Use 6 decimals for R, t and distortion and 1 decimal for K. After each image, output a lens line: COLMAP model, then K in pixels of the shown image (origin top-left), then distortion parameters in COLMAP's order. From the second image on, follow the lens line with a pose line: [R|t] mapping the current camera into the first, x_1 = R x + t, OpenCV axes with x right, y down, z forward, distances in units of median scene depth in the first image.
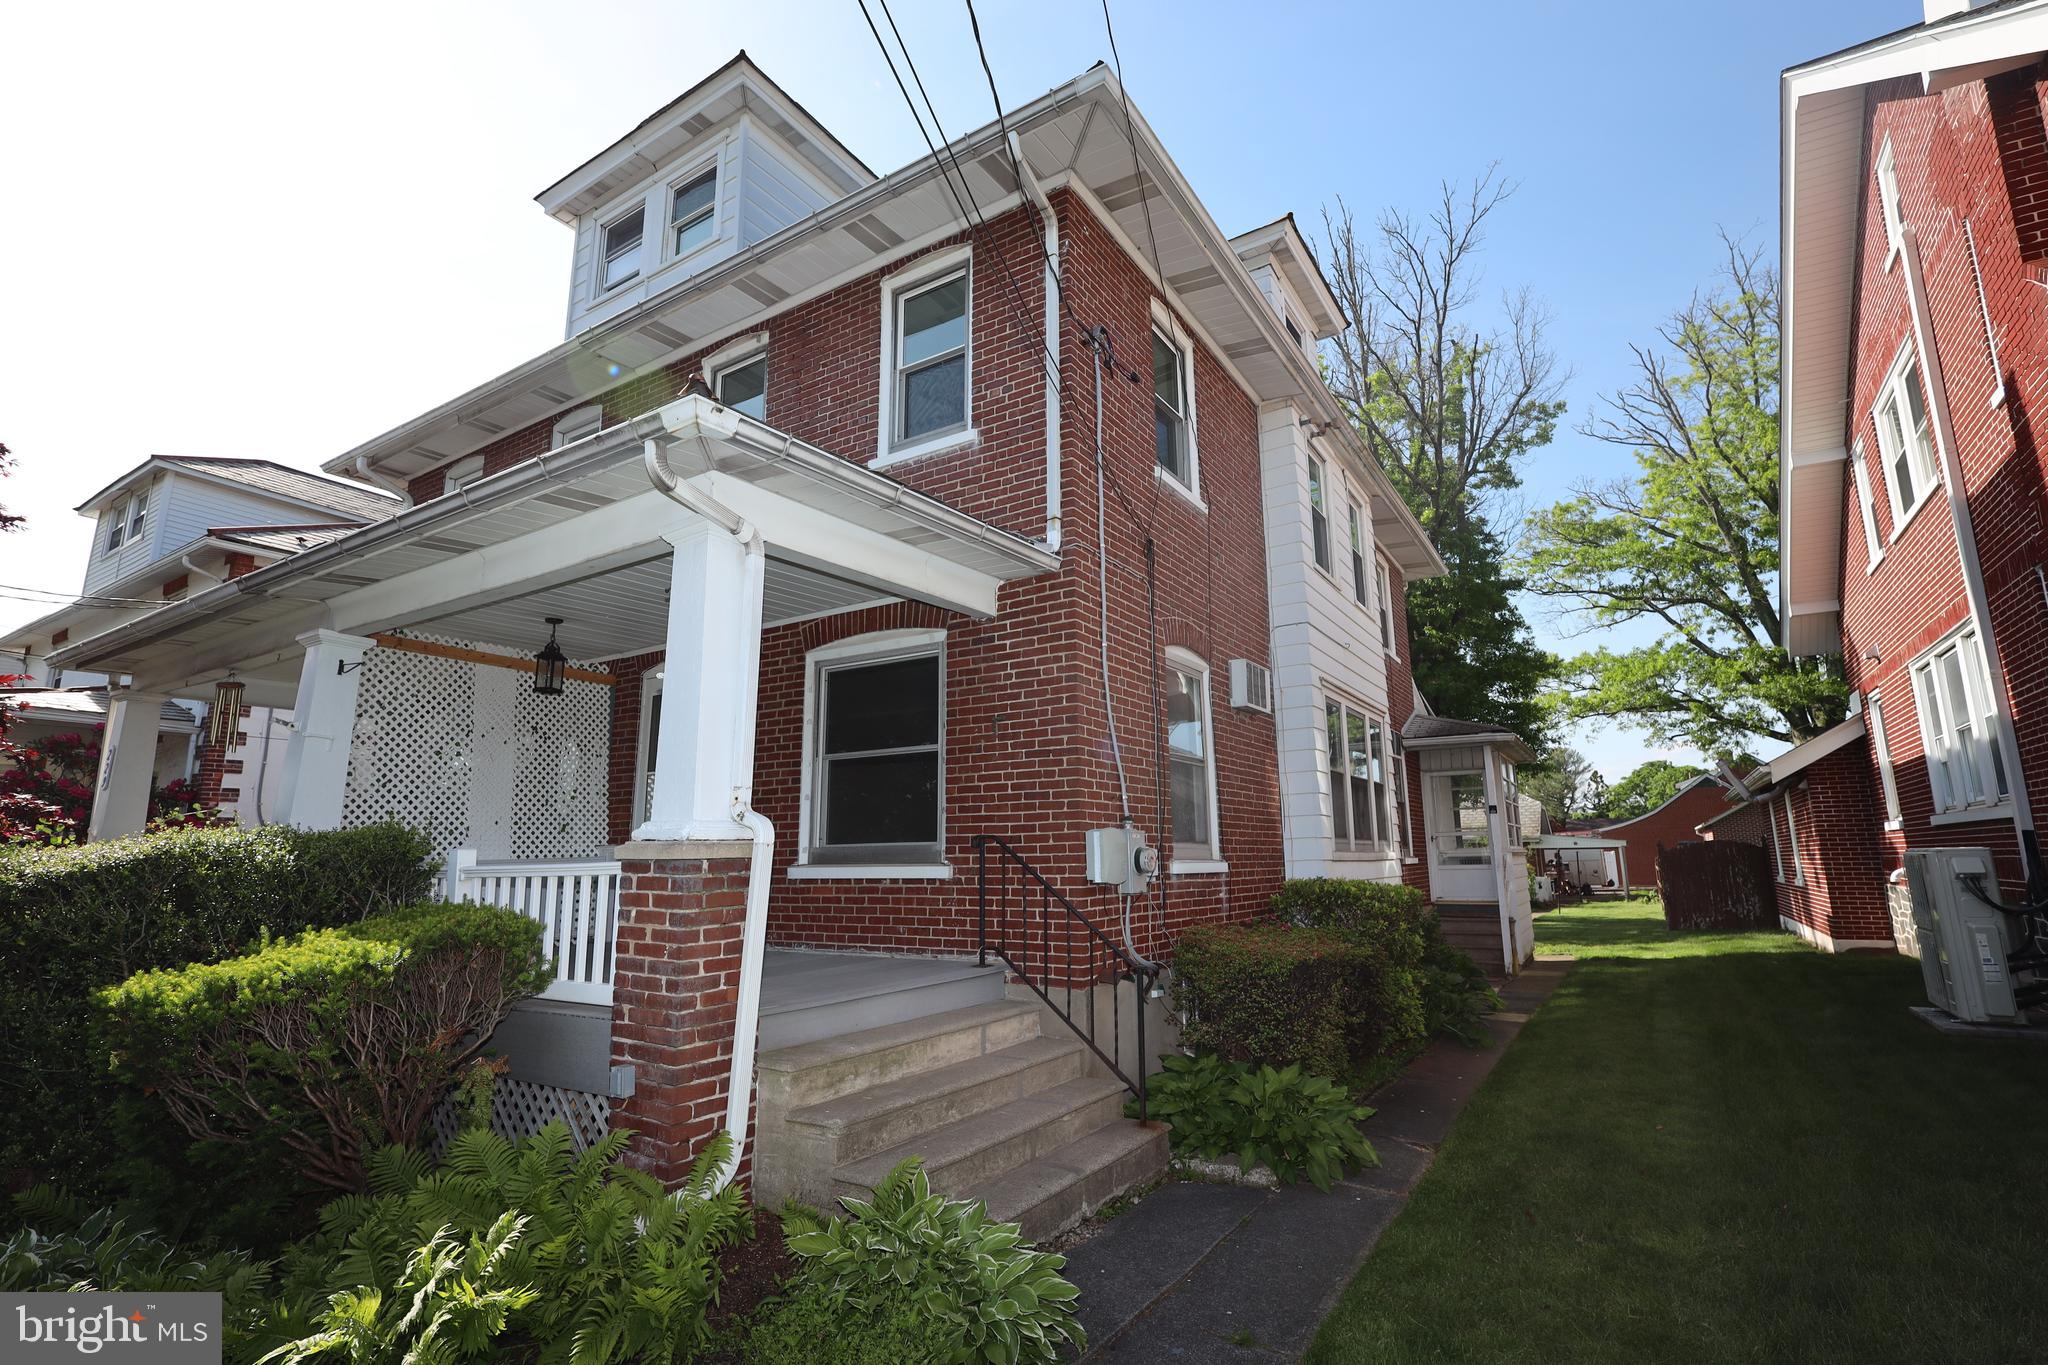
lens RADIAL K [[944.3, 0, 1033.3], [0, 944.3, 678.5], [0, 0, 1]] dist [-0.000090, -0.000734]
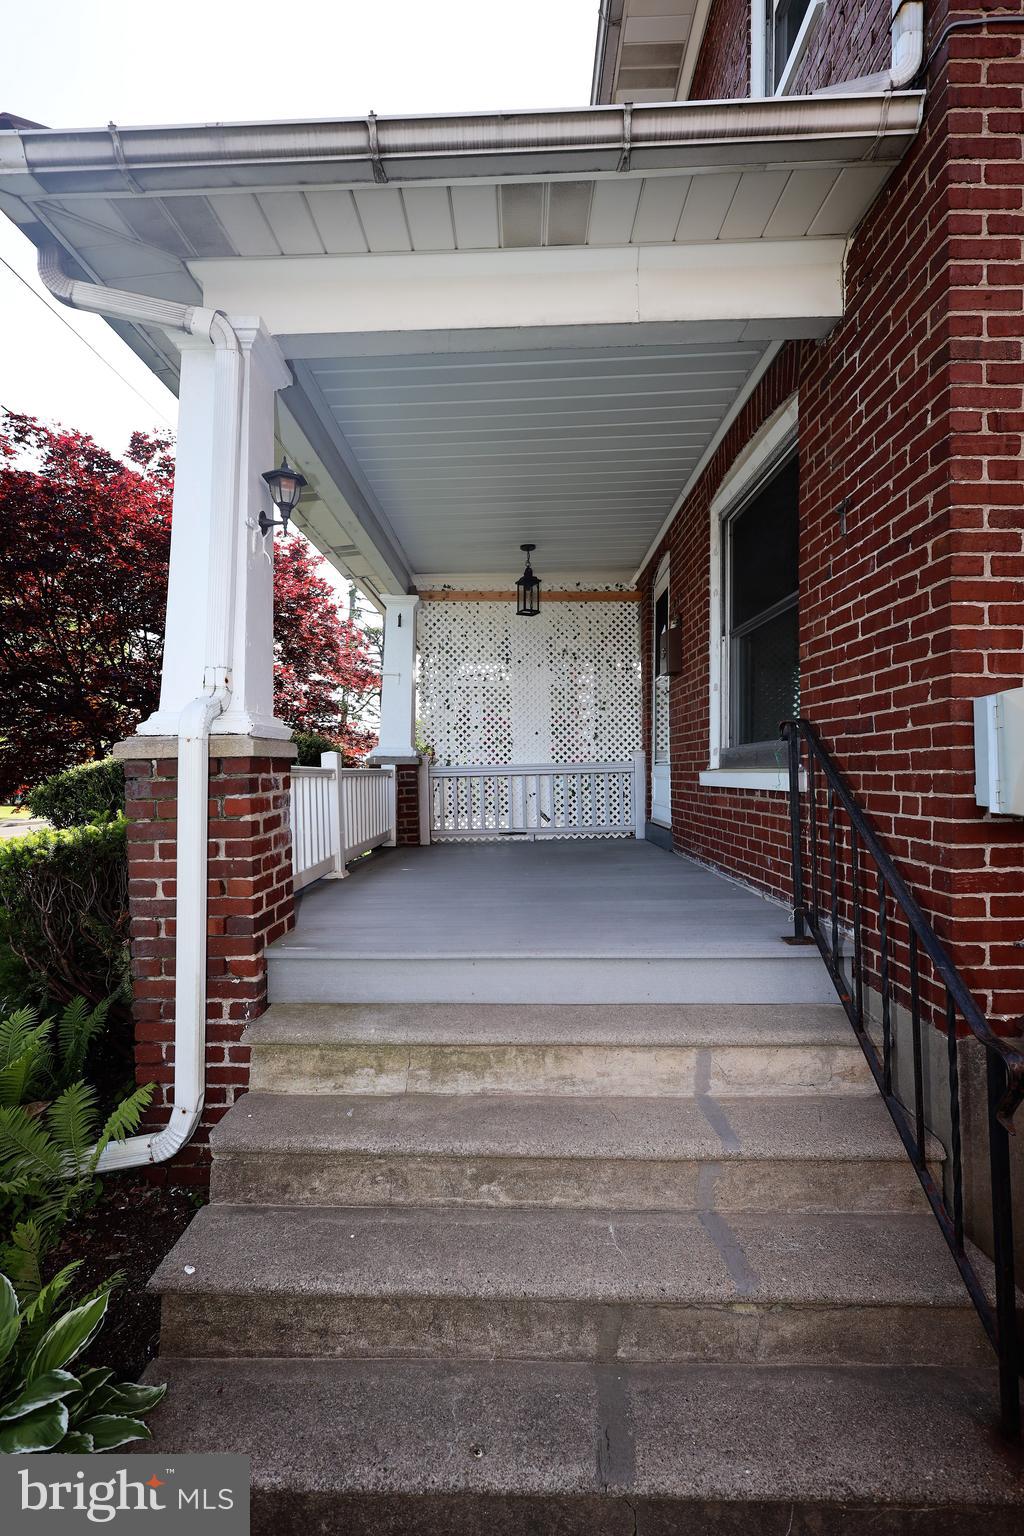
lens RADIAL K [[708.2, 0, 509.8], [0, 708.2, 770.4], [0, 0, 1]] dist [-0.000090, -0.000734]
pose [[0.530199, 0.007726, -0.847838, 0.186399], [0.156869, 0.981801, 0.107045, 0.106581], [0.833235, -0.189755, 0.519338, 0.543492]]
